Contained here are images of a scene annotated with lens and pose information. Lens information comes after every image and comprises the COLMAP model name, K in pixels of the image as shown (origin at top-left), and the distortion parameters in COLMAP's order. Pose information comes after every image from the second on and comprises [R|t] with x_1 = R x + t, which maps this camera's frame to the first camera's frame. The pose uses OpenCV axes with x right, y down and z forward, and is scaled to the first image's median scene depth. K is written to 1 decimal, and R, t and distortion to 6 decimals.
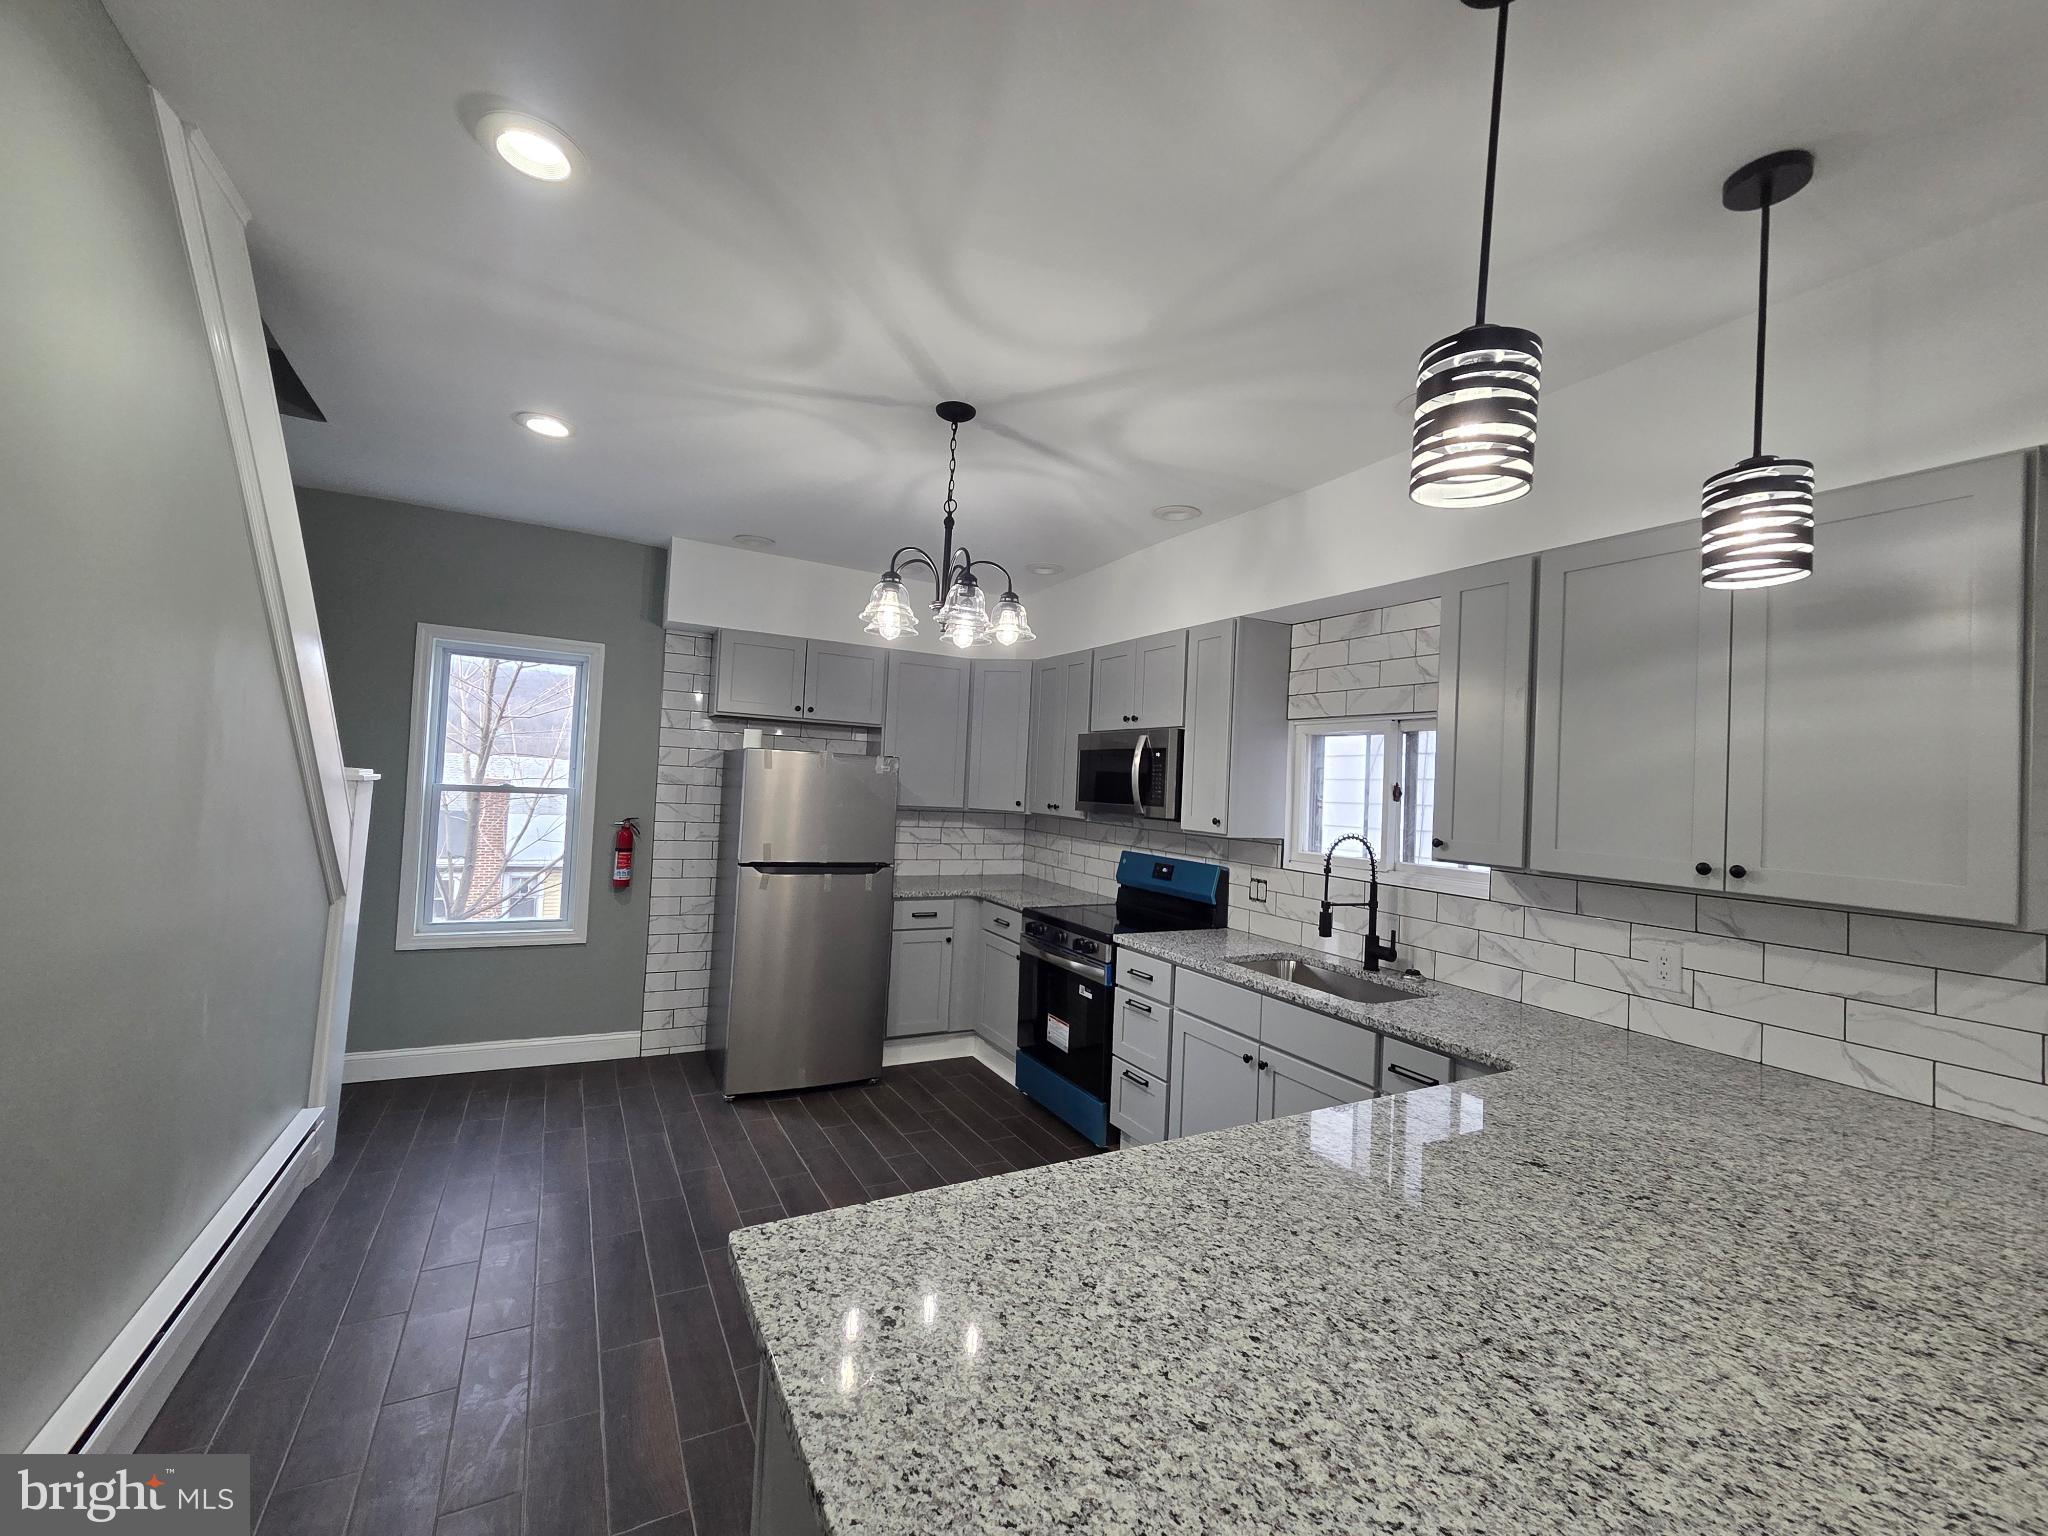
lens RADIAL K [[835.6, 0, 1024.1], [0, 835.6, 760.3], [0, 0, 1]] dist [0.007234, -0.000290]
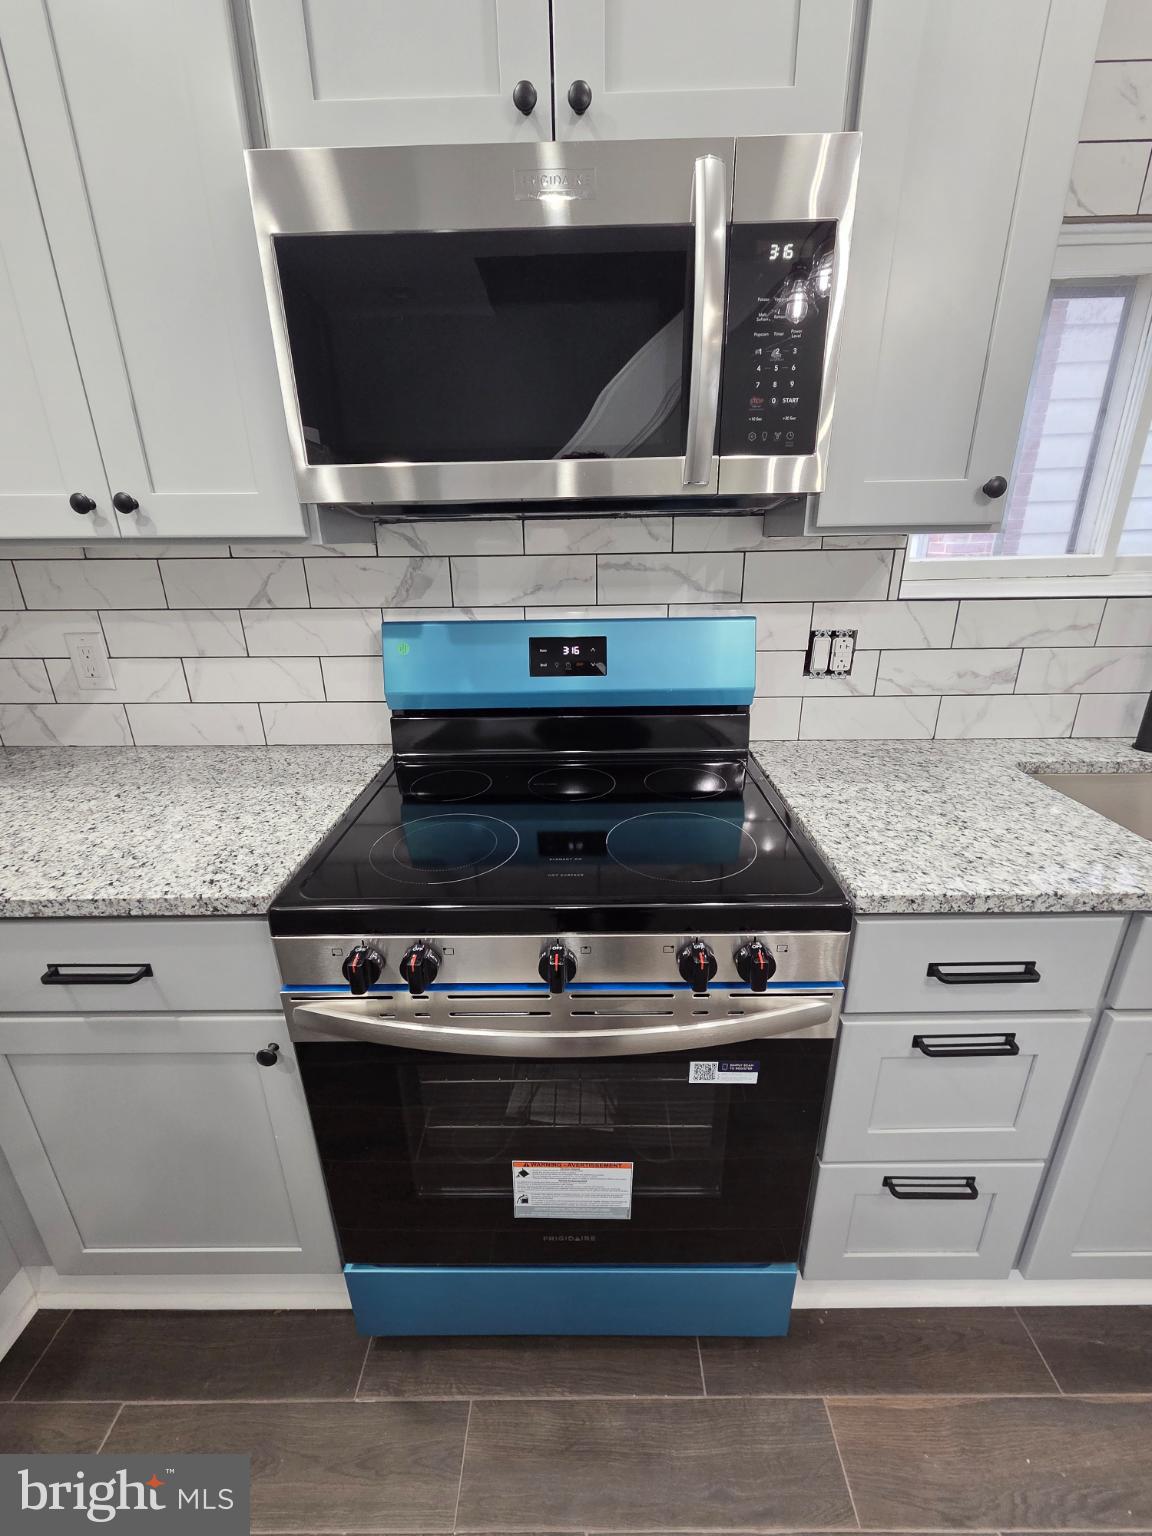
lens RADIAL K [[624.6, 0, 580.5], [0, 624.6, 761.5], [0, 0, 1]] dist [0.006111, -0.000053]
pose [[0.491829, -0.346413, 0.798813, -0.105082], [0.014080, 0.920491, 0.390511, 0.069258], [-0.870578, -0.180818, 0.457602, 0.950464]]
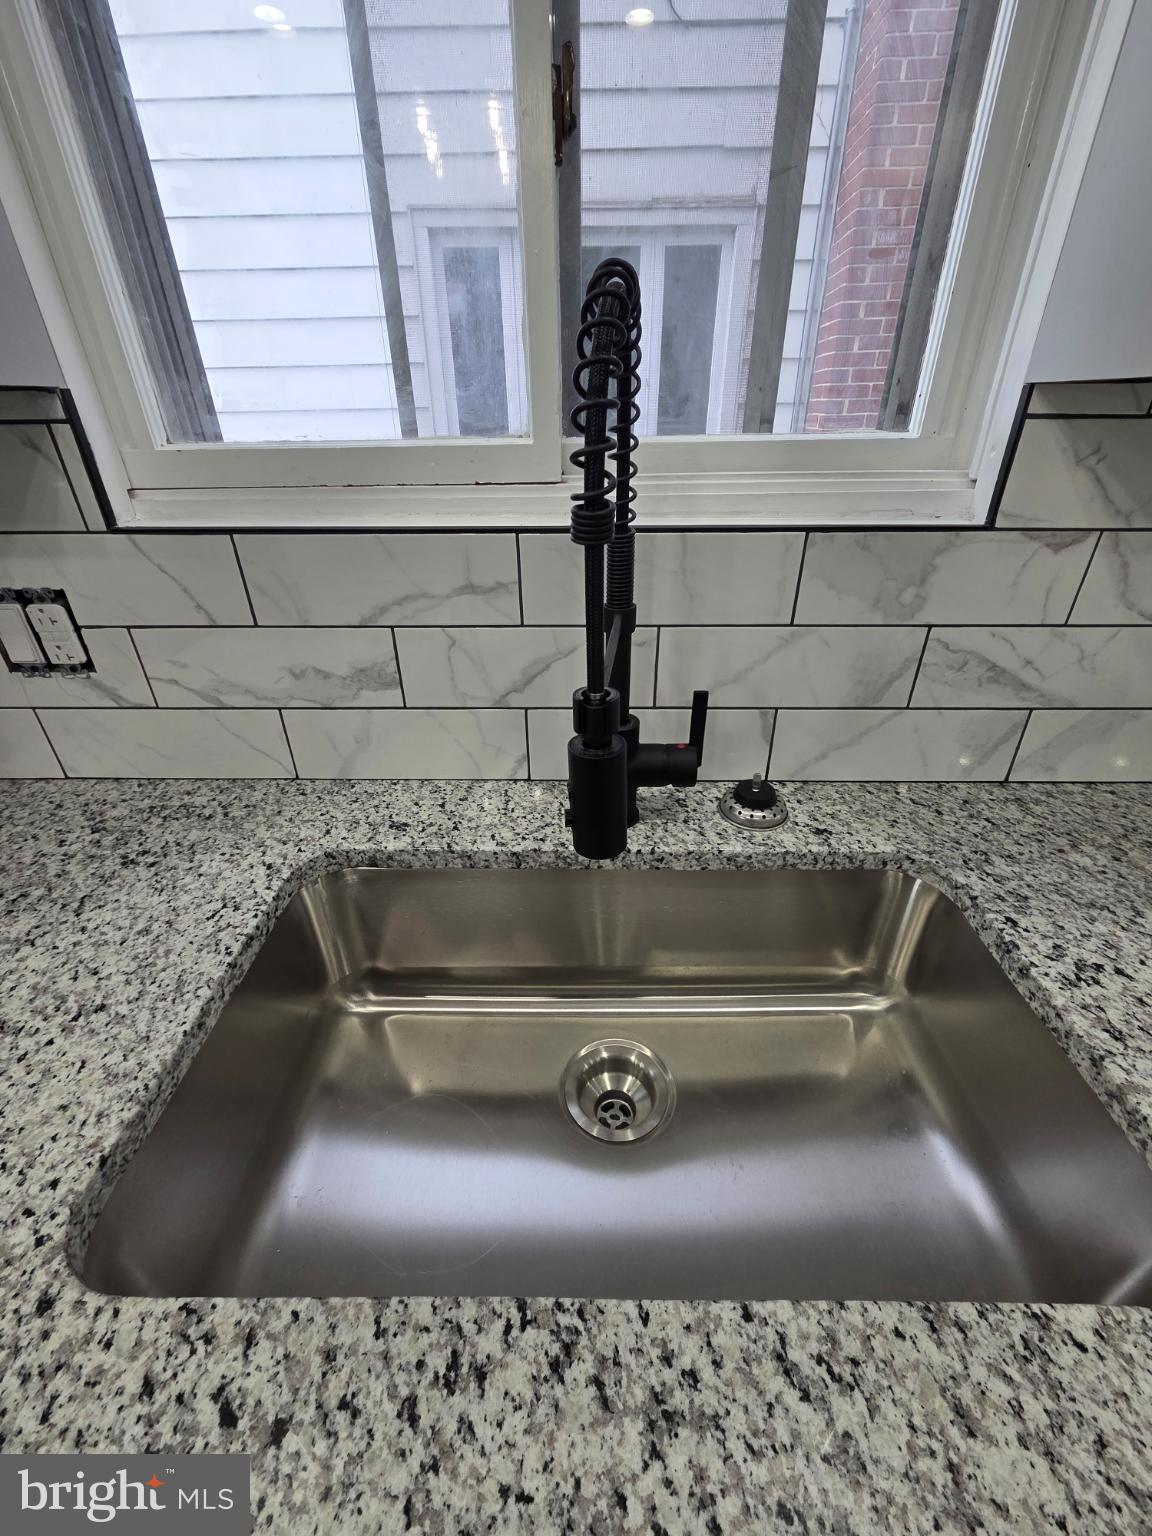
lens RADIAL K [[624.6, 0, 580.5], [0, 624.6, 761.5], [0, 0, 1]] dist [0.006111, -0.000053]
pose [[0.495272, -0.474303, 0.727834, 0.203266], [0.007070, 0.839979, 0.542573, 0.085055], [-0.868709, -0.263576, 0.419371, 0.762889]]
